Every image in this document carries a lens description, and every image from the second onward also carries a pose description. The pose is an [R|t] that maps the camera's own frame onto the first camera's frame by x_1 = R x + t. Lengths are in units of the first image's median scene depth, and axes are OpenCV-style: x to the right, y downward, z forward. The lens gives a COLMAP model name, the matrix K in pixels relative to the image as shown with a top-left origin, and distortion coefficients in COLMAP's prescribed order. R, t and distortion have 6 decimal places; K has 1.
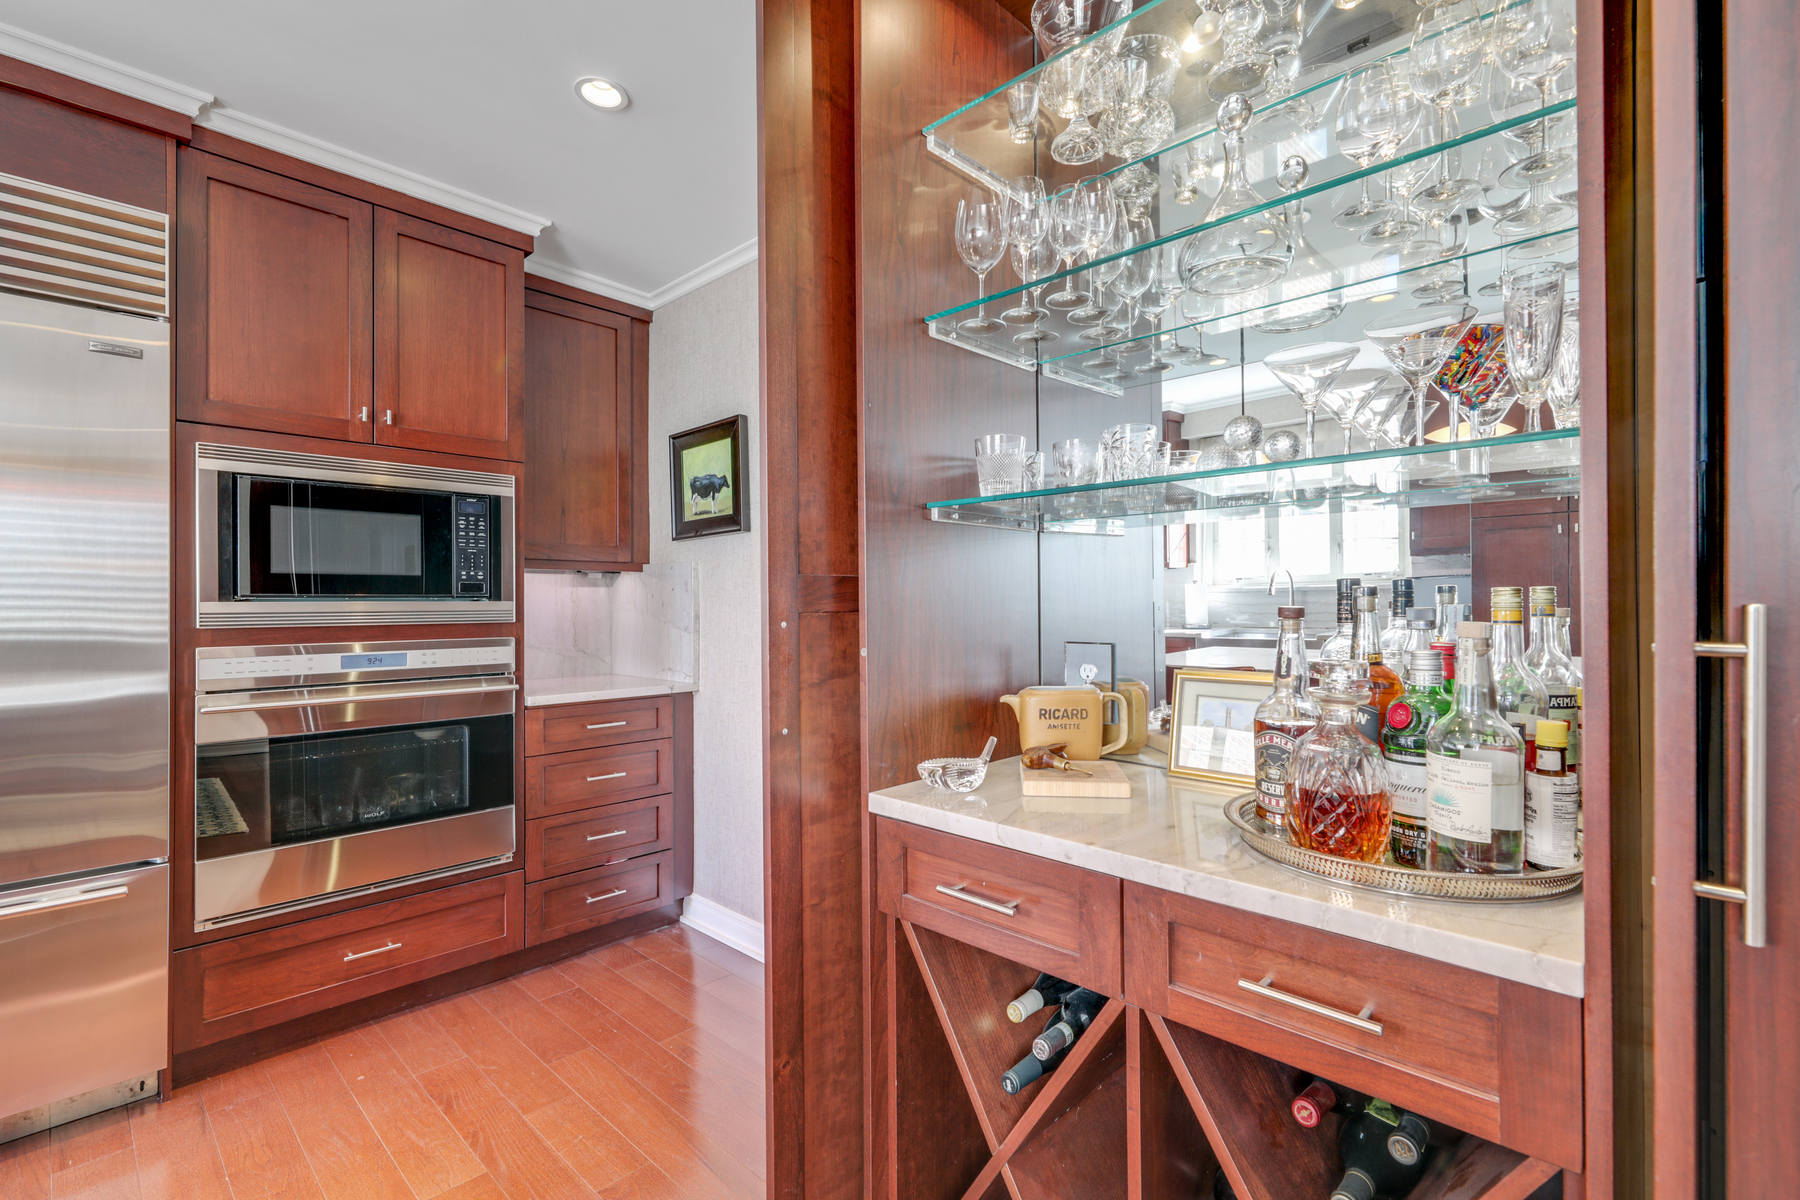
lens RADIAL K [[830.4, 0, 891.0], [0, 830.4, 599.6], [0, 0, 1]] dist [0.015814, -0.002449]
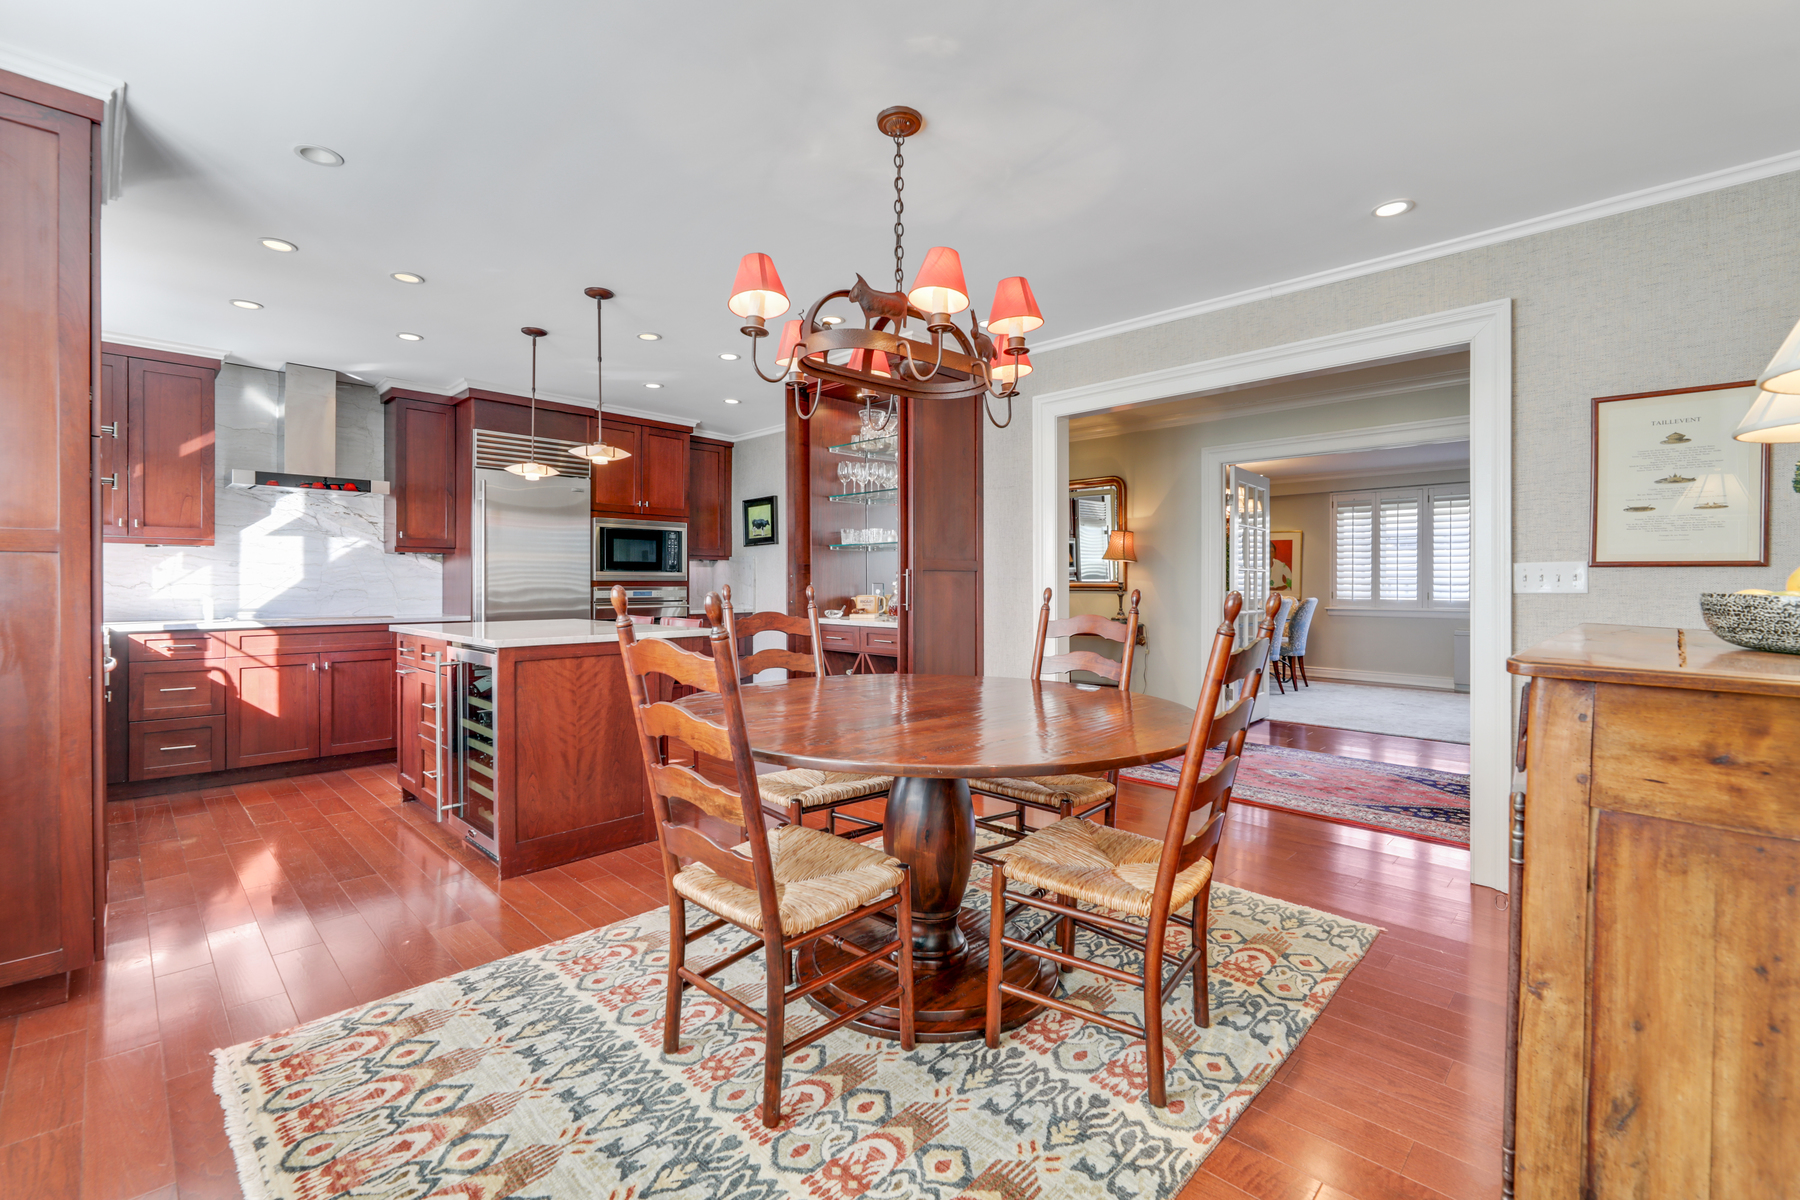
lens RADIAL K [[766.9, 0, 891.2], [0, 766.9, 582.9], [0, 0, 1]] dist [0.002695, -0.001591]
pose [[0.999884, 0.003081, -0.014935, 0.255478], [-0.003044, 0.999992, 0.002484, 0.031808], [0.014943, -0.002438, 0.999885, -1.629052]]
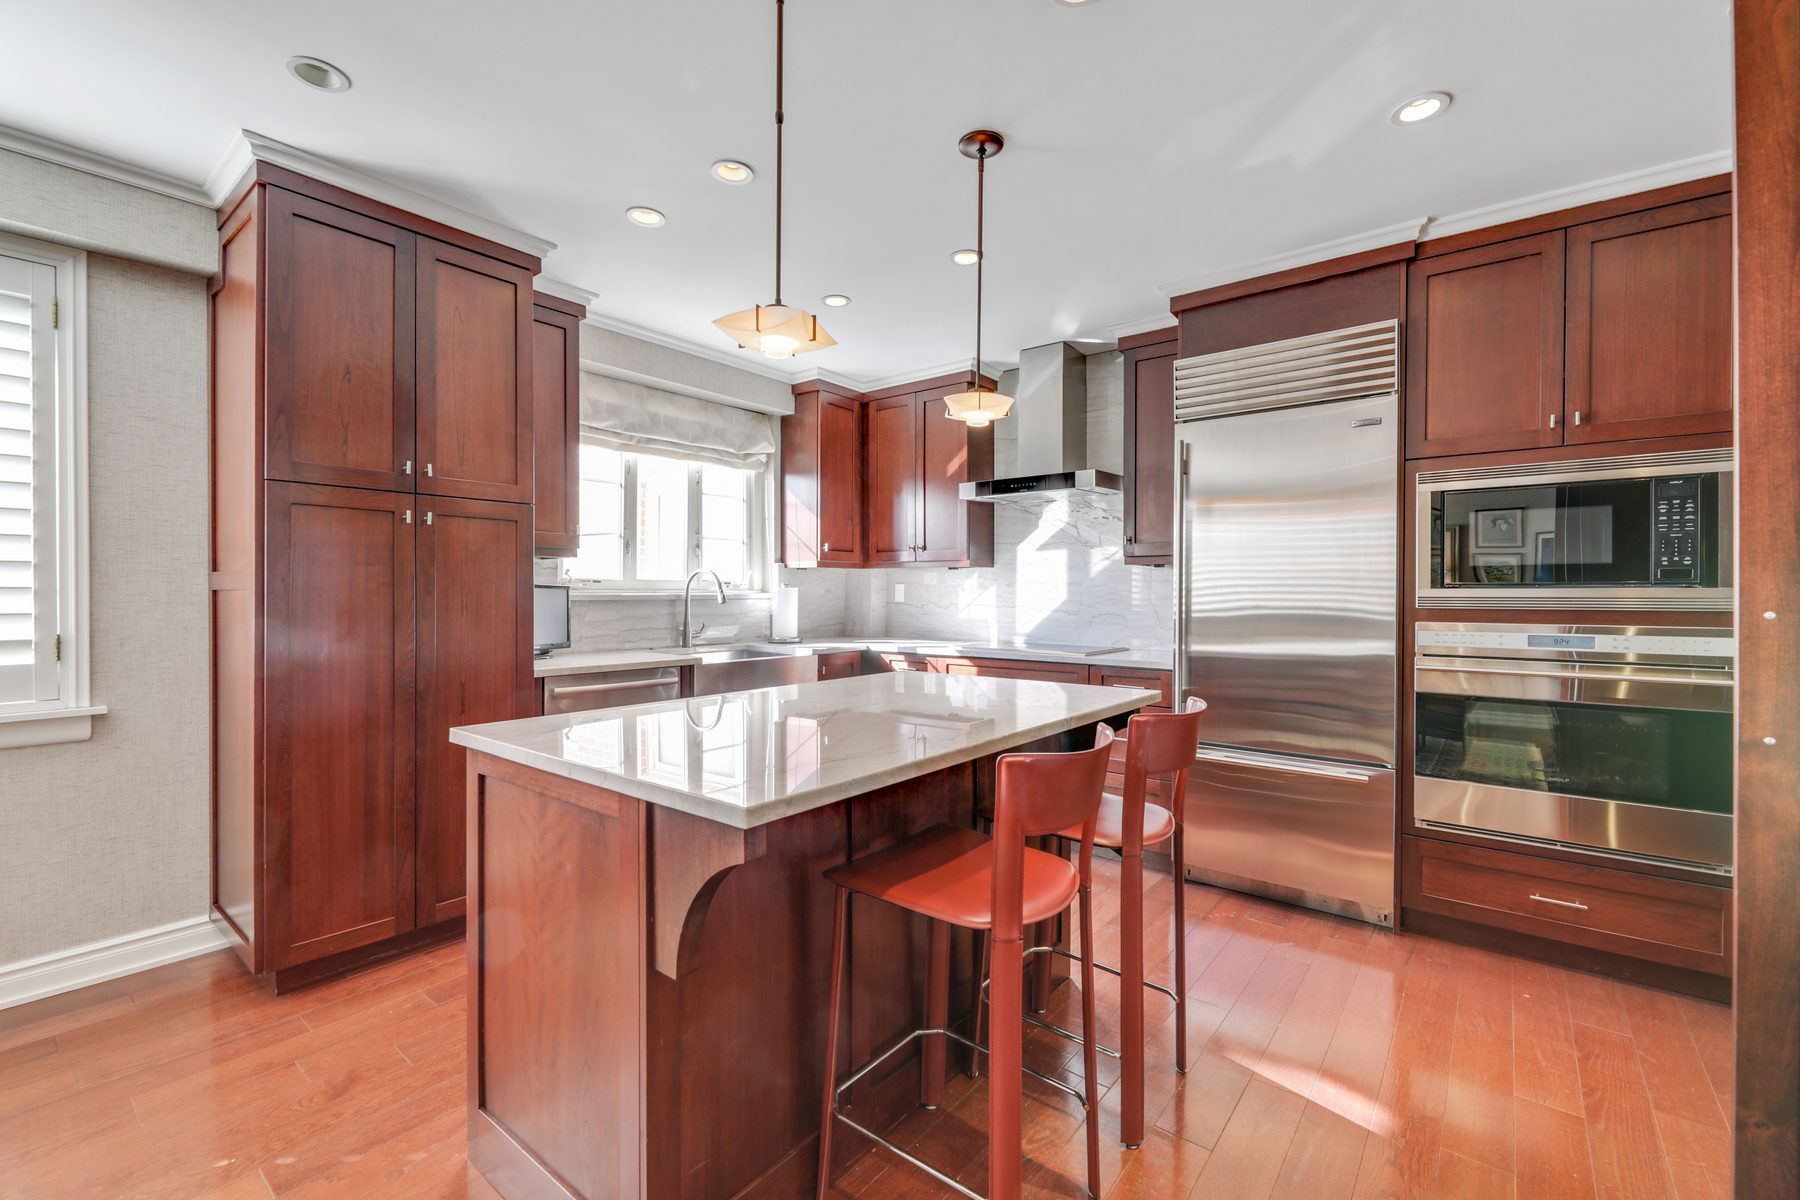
lens RADIAL K [[766.9, 0, 889.0], [0, 766.9, 601.1], [0, 0, 1]] dist [0.002695, -0.001591]
pose [[0.079094, 0.014777, -0.996758, 0.353165], [0.002278, 0.999885, 0.015004, 0.001889], [0.996865, -0.003458, 0.079052, 0.031207]]
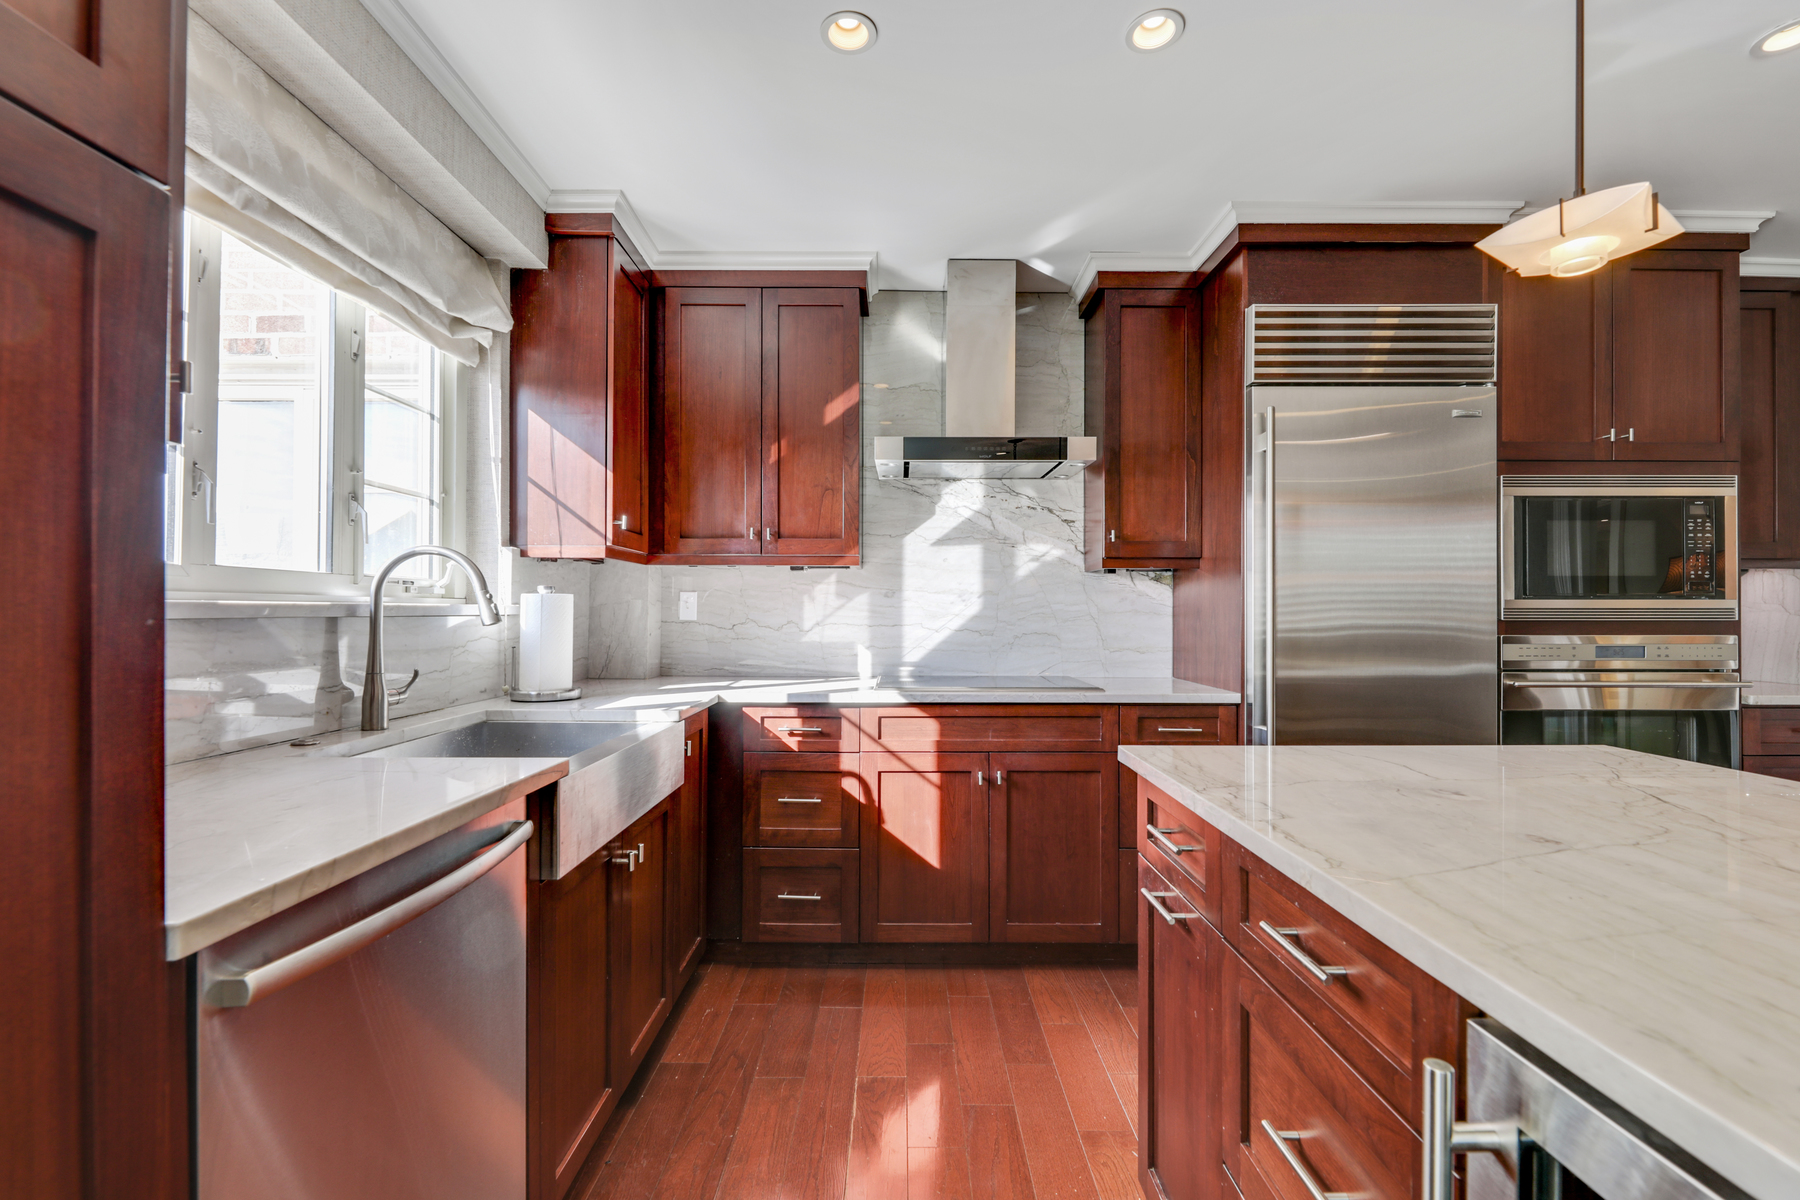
lens RADIAL K [[766.9, 0, 900.9], [0, 766.9, 607.2], [0, 0, 1]] dist [0.002695, -0.001591]
pose [[0.690545, 0.001126, -0.723288, -0.588158], [-0.000957, 0.999999, 0.000644, 0.013652], [0.723288, 0.000247, 0.690546, -0.457595]]
